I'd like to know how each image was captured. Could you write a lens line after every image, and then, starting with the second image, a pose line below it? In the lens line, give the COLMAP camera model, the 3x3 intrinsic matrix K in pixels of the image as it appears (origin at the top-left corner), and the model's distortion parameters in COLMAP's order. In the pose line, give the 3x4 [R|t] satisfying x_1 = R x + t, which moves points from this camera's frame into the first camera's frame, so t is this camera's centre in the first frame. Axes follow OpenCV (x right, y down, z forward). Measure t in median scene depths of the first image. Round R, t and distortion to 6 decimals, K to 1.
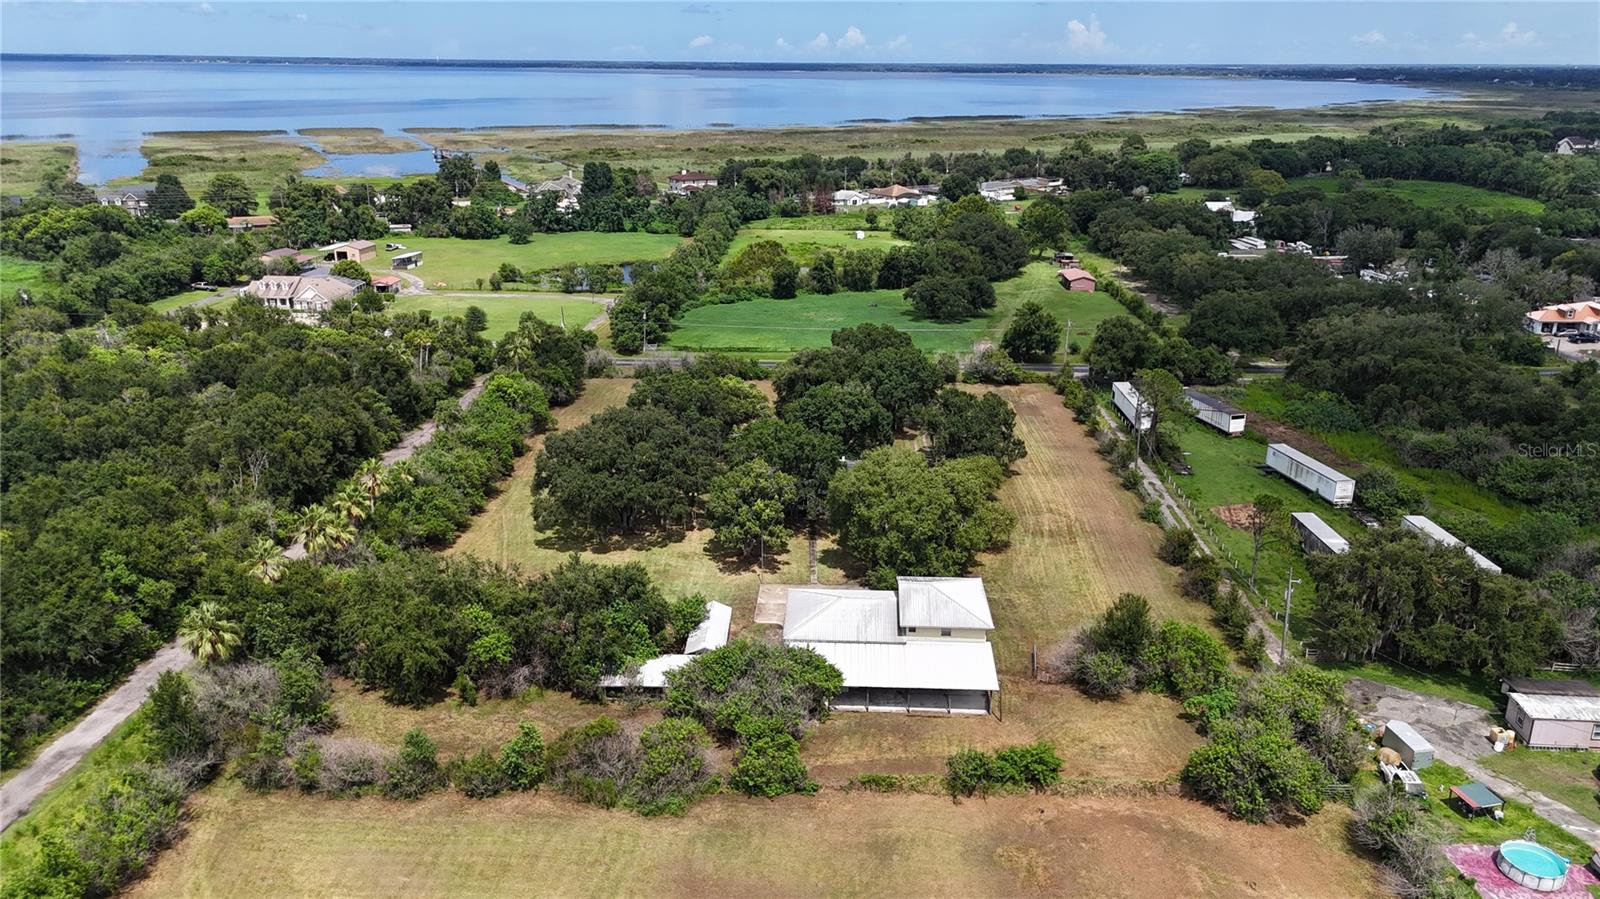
lens RADIAL K [[1163.8, 0, 798.9], [0, 1163.8, 449.0], [0, 0, 1]] dist [0.064403, -0.064798]
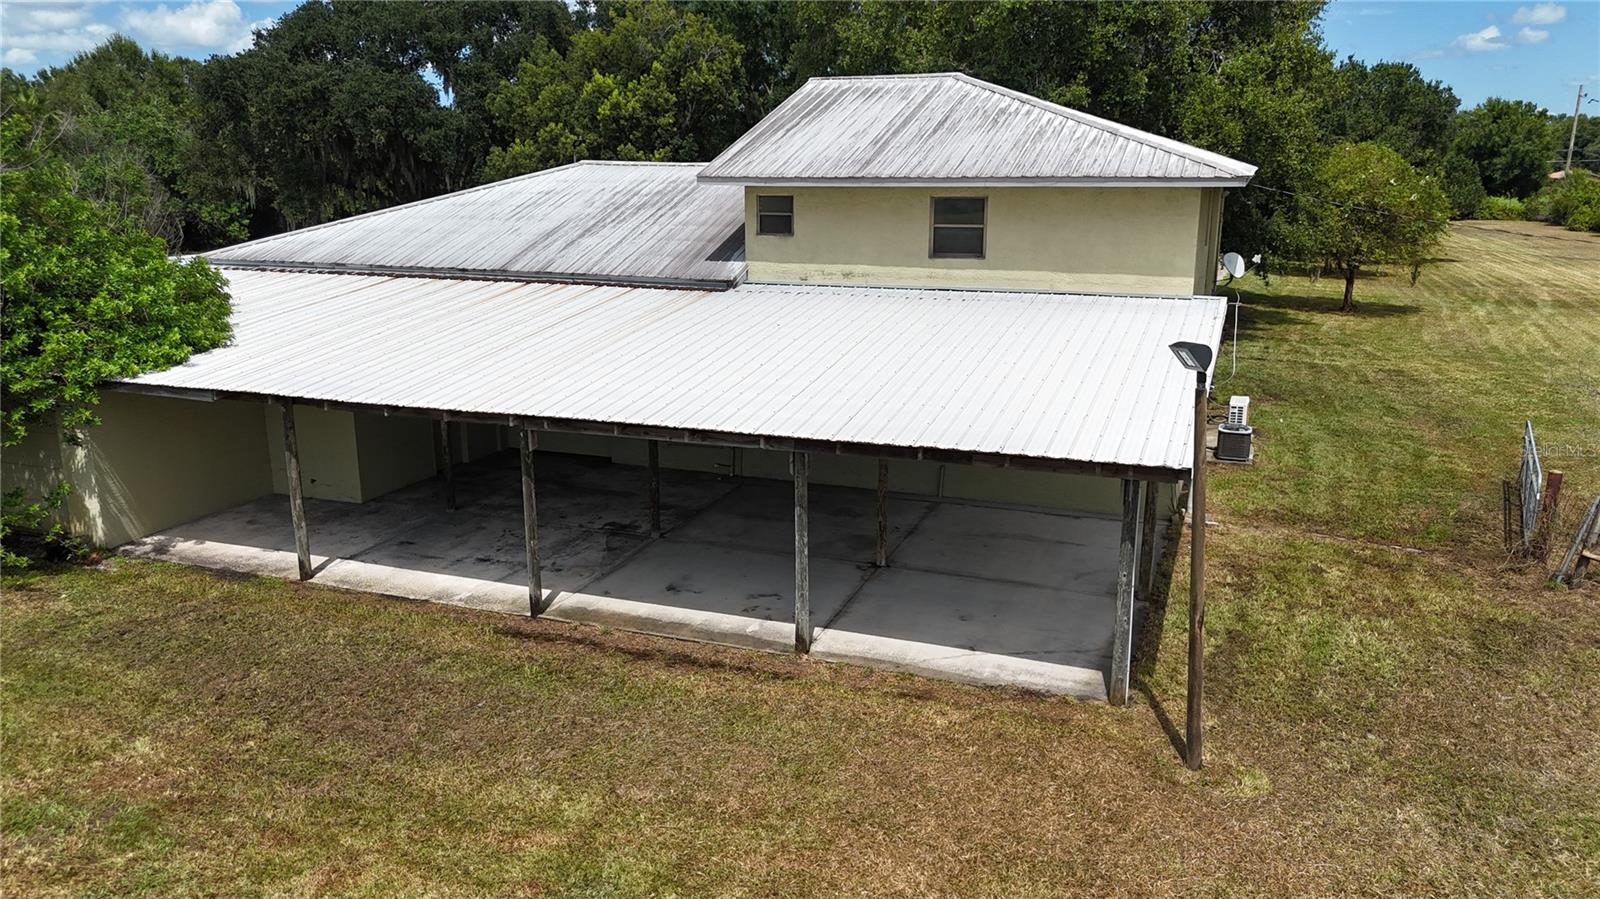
lens RADIAL K [[1163.8, 0, 806.9], [0, 1163.8, 458.7], [0, 0, 1]] dist [0.064403, -0.064798]
pose [[0.948809, 0.069634, -0.308078, 0.119097], [-0.090430, 0.994452, -0.053729, 0.149405], [0.302628, 0.078838, 0.949843, 0.617024]]
